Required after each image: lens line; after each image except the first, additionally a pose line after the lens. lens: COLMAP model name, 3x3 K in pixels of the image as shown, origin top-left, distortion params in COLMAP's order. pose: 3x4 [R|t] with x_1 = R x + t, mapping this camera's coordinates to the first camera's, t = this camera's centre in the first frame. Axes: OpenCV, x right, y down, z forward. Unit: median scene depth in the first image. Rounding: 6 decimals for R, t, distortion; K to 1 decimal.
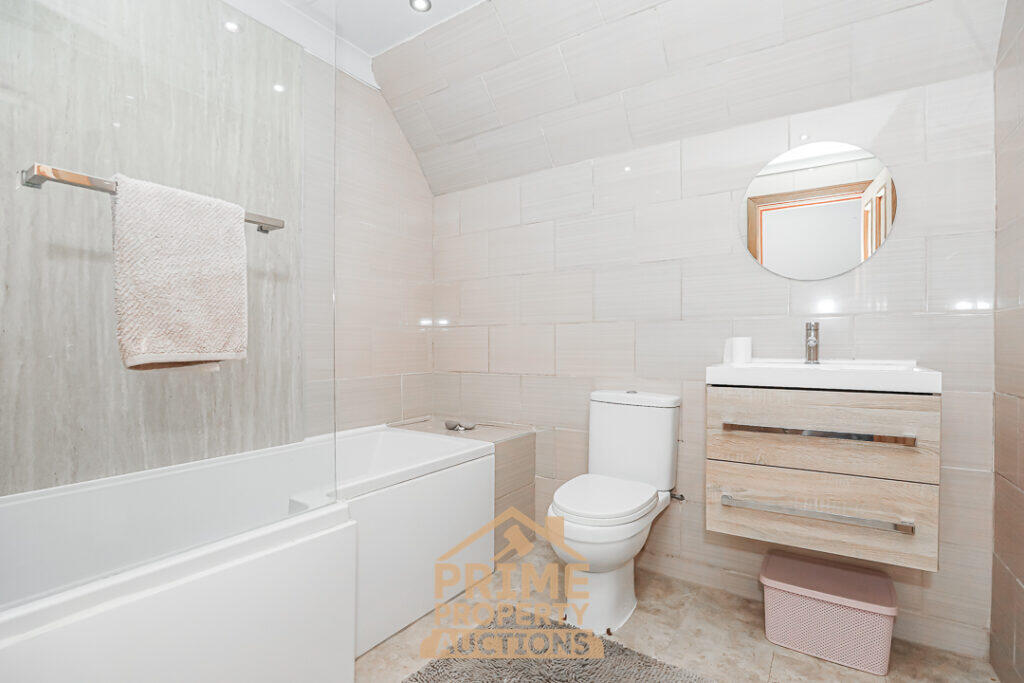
lens RADIAL K [[468.4, 0, 521.3], [0, 468.4, 344.0], [0, 0, 1]] dist [-0.024295, 0.002755]
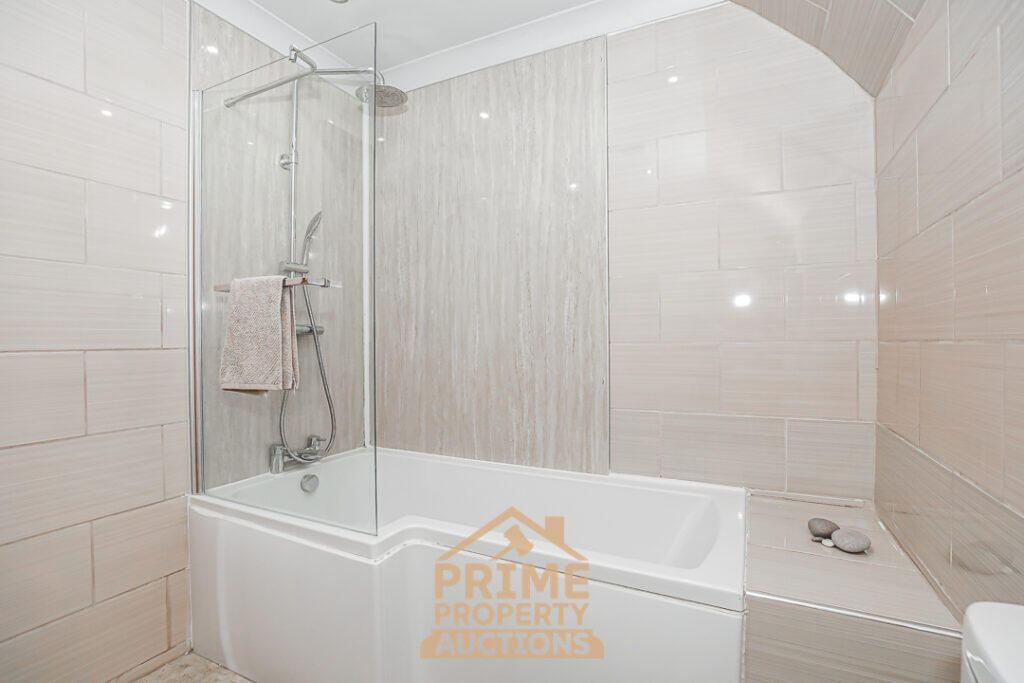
lens RADIAL K [[468.4, 0, 519.3], [0, 468.4, 342.3], [0, 0, 1]] dist [-0.024295, 0.002755]
pose [[0.133234, 0.006865, -0.991061, 0.436296], [0.002038, 0.999972, 0.007201, -0.058993], [0.991083, -0.002979, 0.133216, 0.791853]]
